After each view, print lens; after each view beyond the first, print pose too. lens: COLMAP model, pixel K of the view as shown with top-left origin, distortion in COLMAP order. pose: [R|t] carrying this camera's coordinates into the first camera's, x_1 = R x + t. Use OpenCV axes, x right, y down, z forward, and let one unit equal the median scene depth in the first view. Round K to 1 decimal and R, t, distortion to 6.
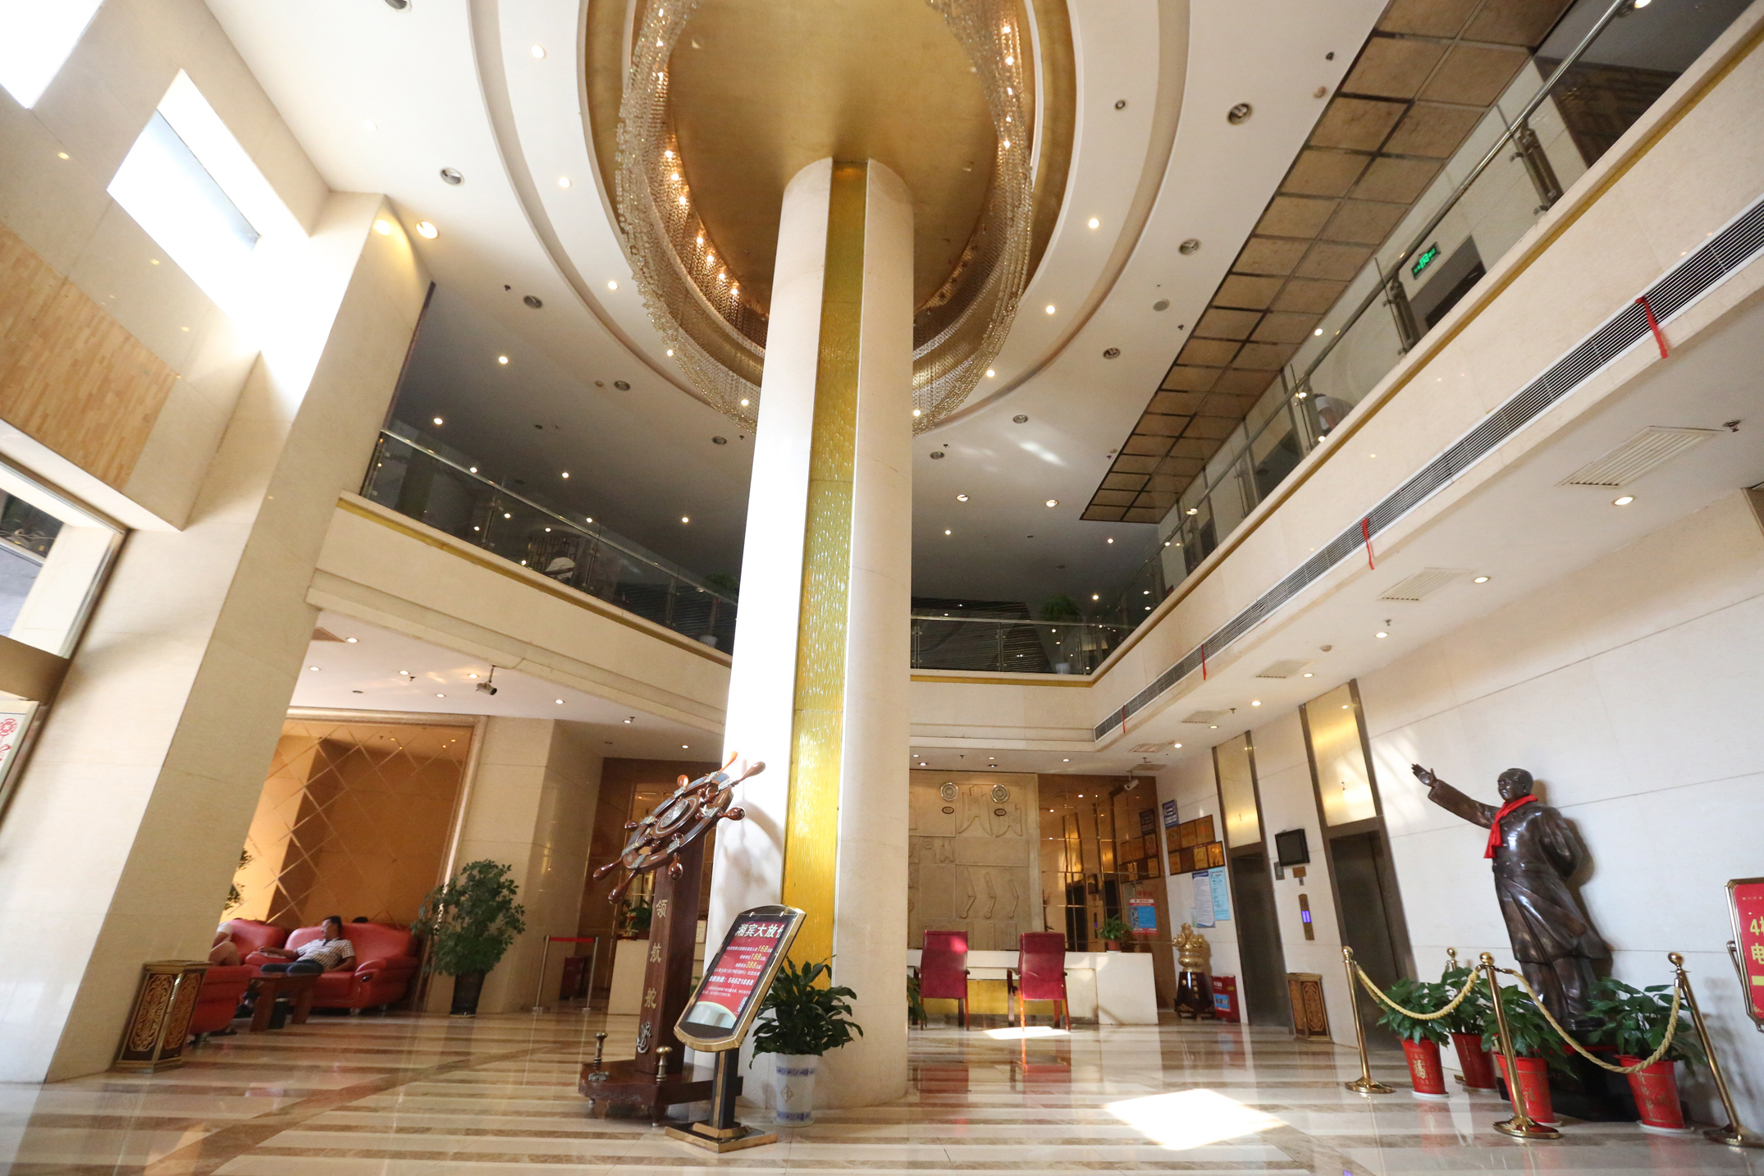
lens RADIAL K [[798.1, 0, 882.6], [0, 798.1, 580.5], [0, 0, 1]] dist [-0.045730, 0.012233]
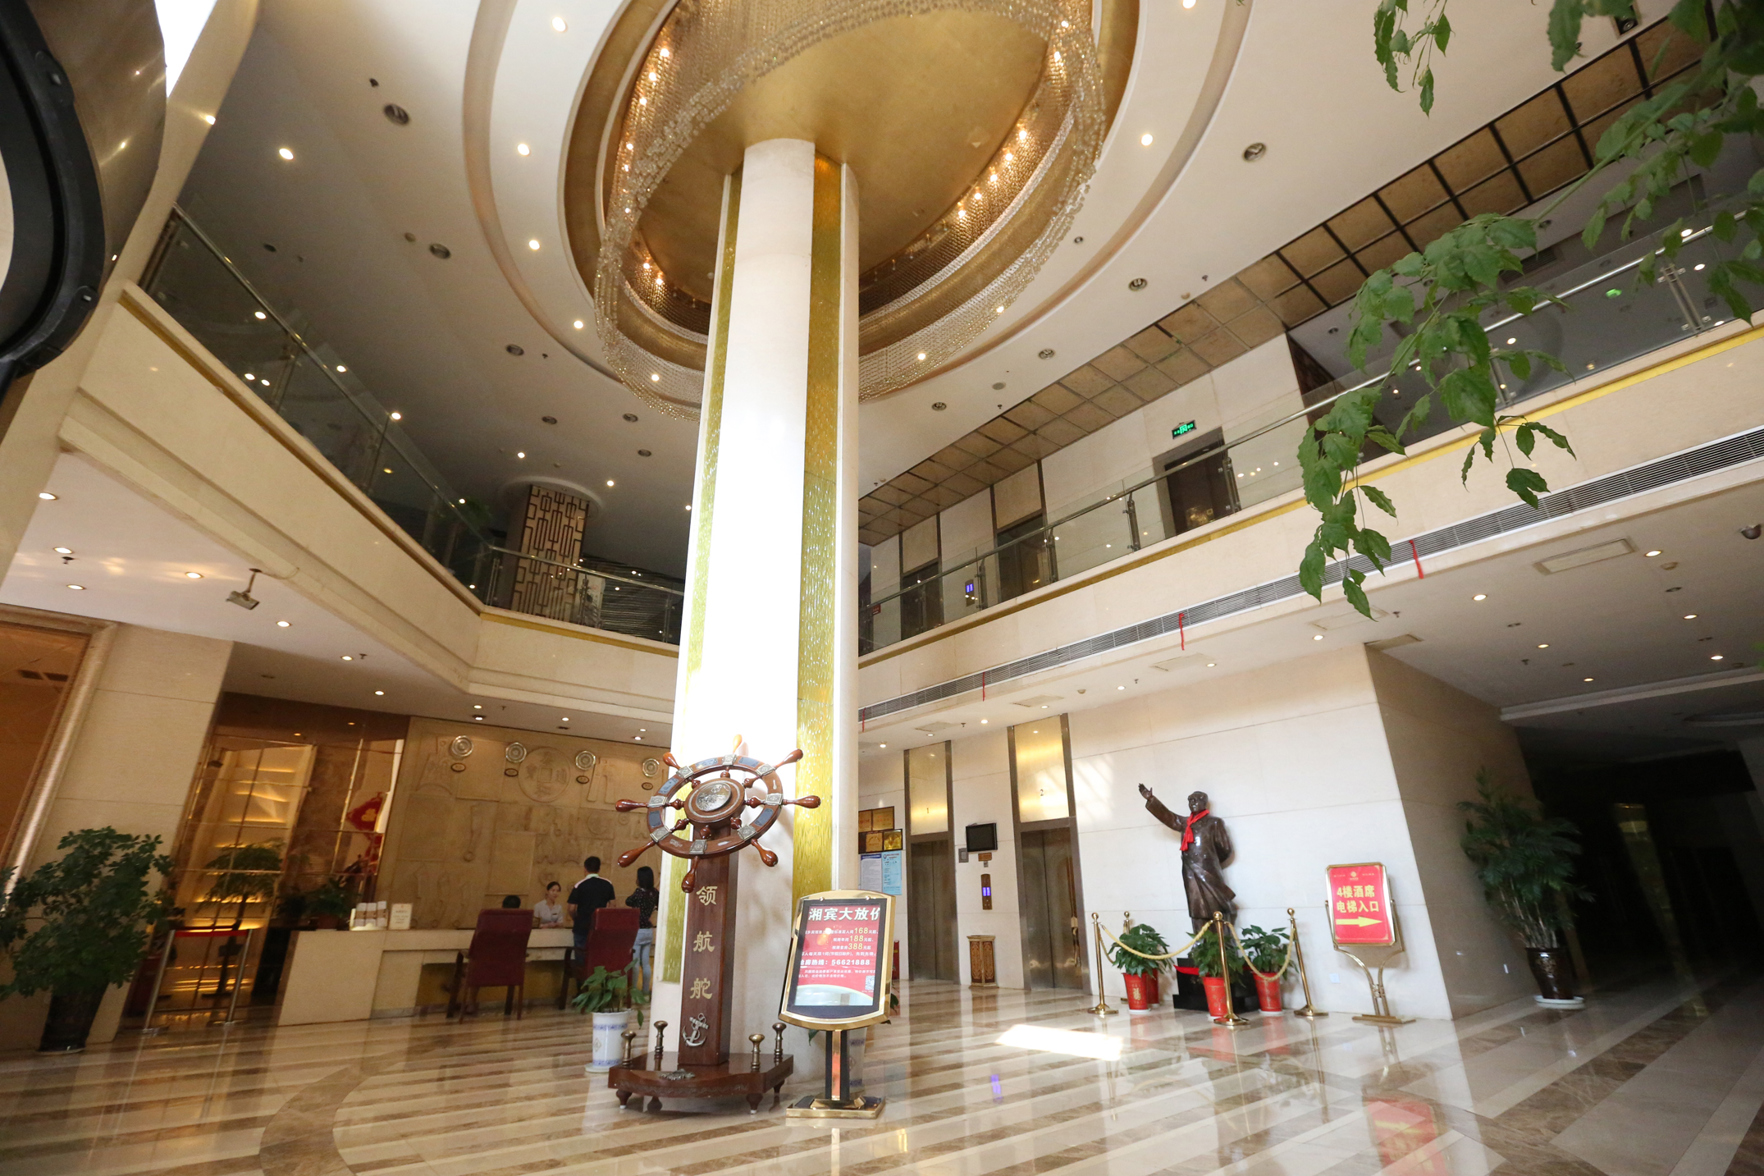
lens RADIAL K [[798.1, 0, 886.6], [0, 798.1, 582.9], [0, 0, 1]] dist [-0.045730, 0.012233]
pose [[0.807548, 0.194209, 0.556910, -0.442018], [-0.210960, 0.976876, -0.034759, 0.021196], [-0.550783, -0.089416, 0.829845, 0.074614]]
